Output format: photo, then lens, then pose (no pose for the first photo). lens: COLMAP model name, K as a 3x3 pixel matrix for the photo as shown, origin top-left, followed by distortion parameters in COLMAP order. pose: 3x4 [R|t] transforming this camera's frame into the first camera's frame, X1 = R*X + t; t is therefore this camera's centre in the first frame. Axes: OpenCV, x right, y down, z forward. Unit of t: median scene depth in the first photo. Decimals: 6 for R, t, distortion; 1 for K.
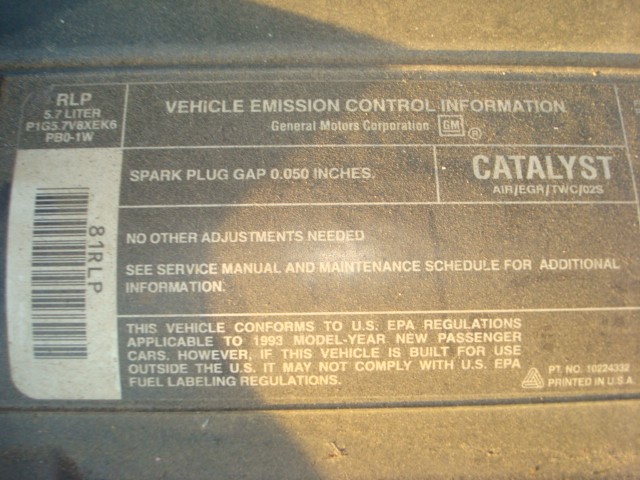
lens RADIAL K [[662.4, 0, 302.3], [0, 662.4, 237.5], [0, 0, 1]] dist [-0.093981, -0.023947]
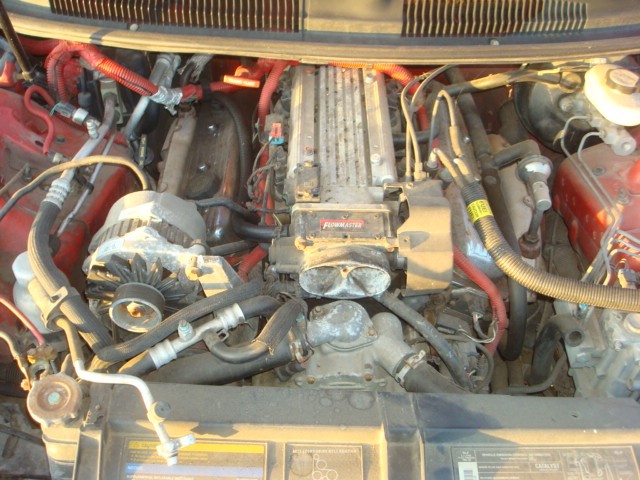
lens RADIAL K [[662.4, 0, 302.3], [0, 662.4, 237.5], [0, 0, 1]] dist [-0.093981, -0.023947]
pose [[0.999564, 0.029486, -0.001457, -1.891157], [-0.027783, 0.922843, -0.384173, 0.284806], [-0.009983, 0.384046, 0.923260, -5.134934]]
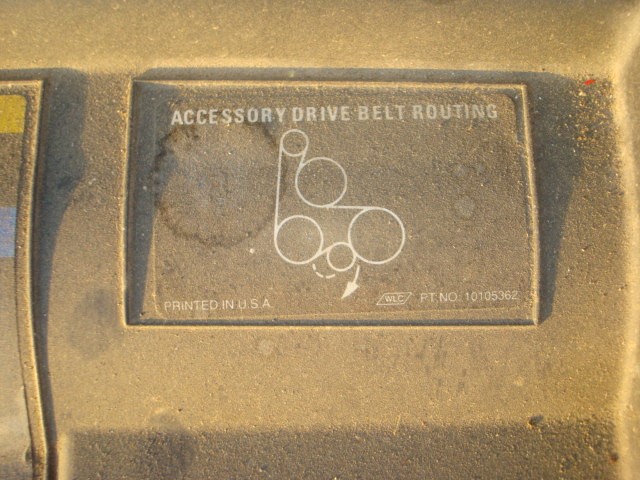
lens RADIAL K [[662.4, 0, 302.3], [0, 662.4, 237.5], [0, 0, 1]] dist [-0.093981, -0.023947]
pose [[0.999921, 0.006666, 0.010631, -1.711503], [-0.007476, 0.996914, 0.078143, -0.085055], [-0.010077, -0.078216, 0.996885, -0.111989]]
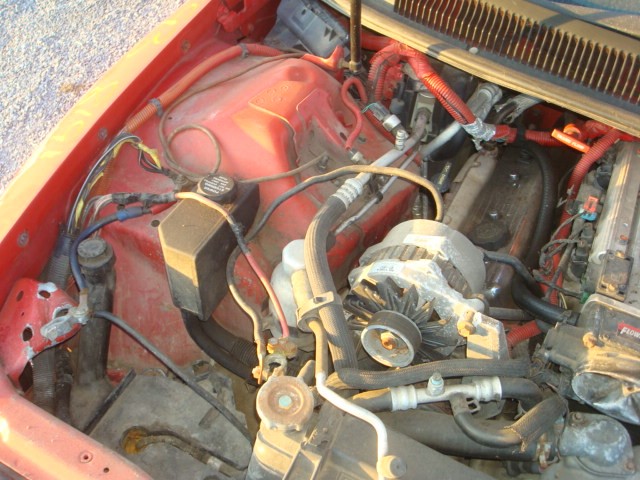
lens RADIAL K [[662.4, 0, 302.3], [0, 662.4, 237.5], [0, 0, 1]] dist [-0.093981, -0.023947]
pose [[0.880000, 0.366642, -0.301950, -2.820543], [-0.458496, 0.821719, -0.338465, 0.111557], [0.124023, 0.436292, 0.891217, -4.701859]]
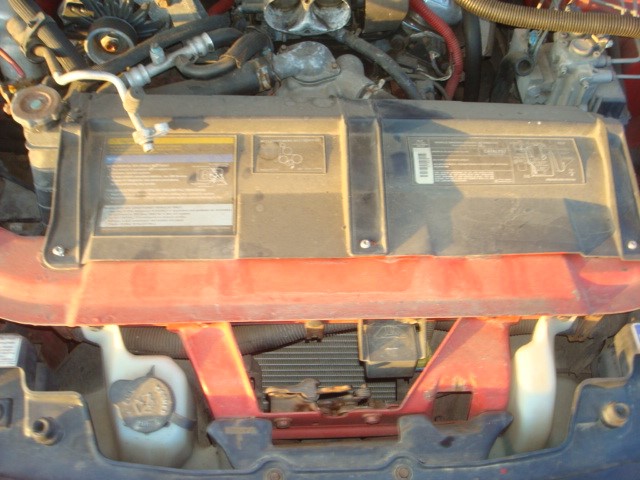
lens RADIAL K [[662.4, 0, 302.3], [0, 662.4, 237.5], [0, 0, 1]] dist [-0.093981, -0.023947]
pose [[0.999415, 0.002398, 0.034102, -1.737371], [0.006117, 0.968896, -0.247393, 2.293096], [-0.033635, 0.247457, 0.968315, -4.957243]]
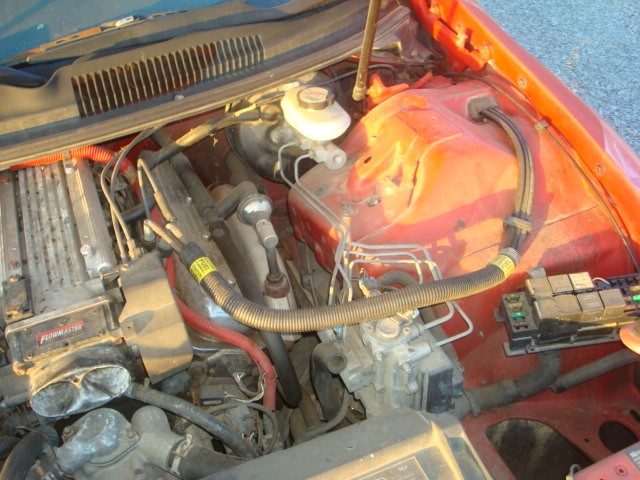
lens RADIAL K [[662.4, 0, 302.3], [0, 662.4, 237.5], [0, 0, 1]] dist [-0.093981, -0.023947]
pose [[0.925676, -0.273144, 0.261757, -0.676806], [0.365168, 0.825938, -0.429509, 0.231287], [-0.098877, 0.493172, 0.864294, -4.788832]]
